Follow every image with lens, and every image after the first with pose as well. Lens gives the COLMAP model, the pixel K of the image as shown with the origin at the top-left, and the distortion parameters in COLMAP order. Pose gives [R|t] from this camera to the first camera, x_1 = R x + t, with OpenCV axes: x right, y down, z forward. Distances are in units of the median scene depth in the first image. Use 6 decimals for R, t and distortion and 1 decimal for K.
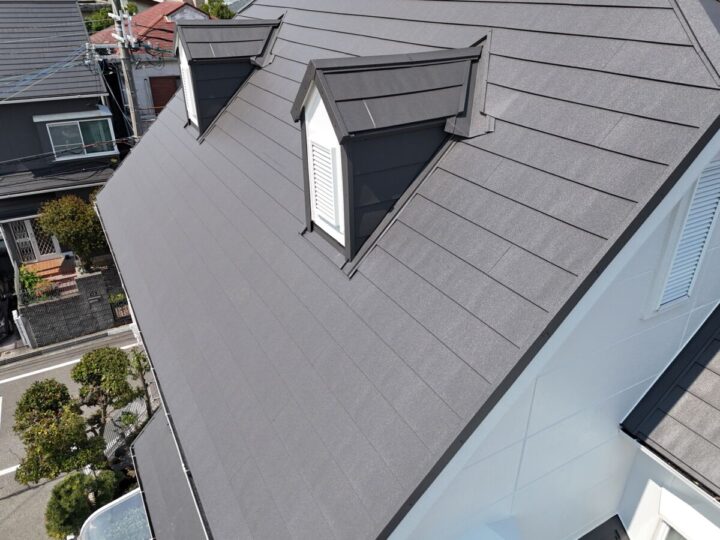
lens RADIAL K [[523.8, 0, 359.1], [0, 523.8, 270.9], [0, 0, 1]] dist [0.051716, -0.039824]
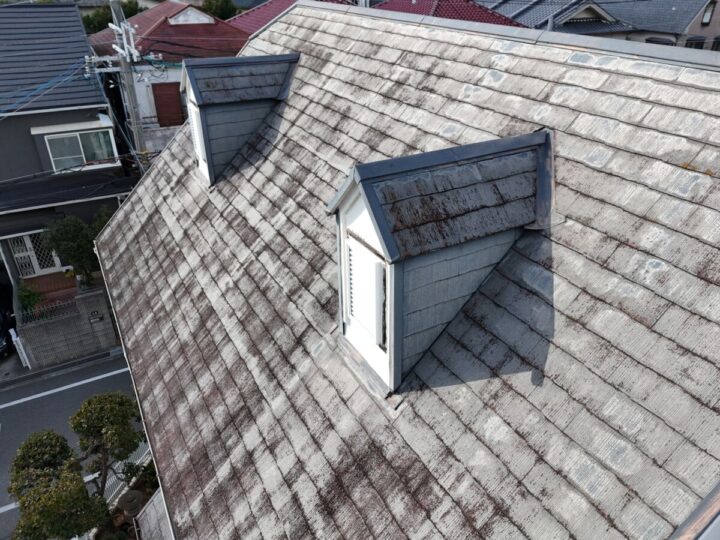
lens RADIAL K [[523.8, 0, 357.0], [0, 523.8, 268.5], [0, 0, 1]] dist [0.051716, -0.039824]
pose [[0.999970, 0.003753, -0.006827, -0.086025], [-0.003620, 0.999805, 0.019430, -0.260481], [0.006899, -0.019405, 0.999788, 0.191493]]
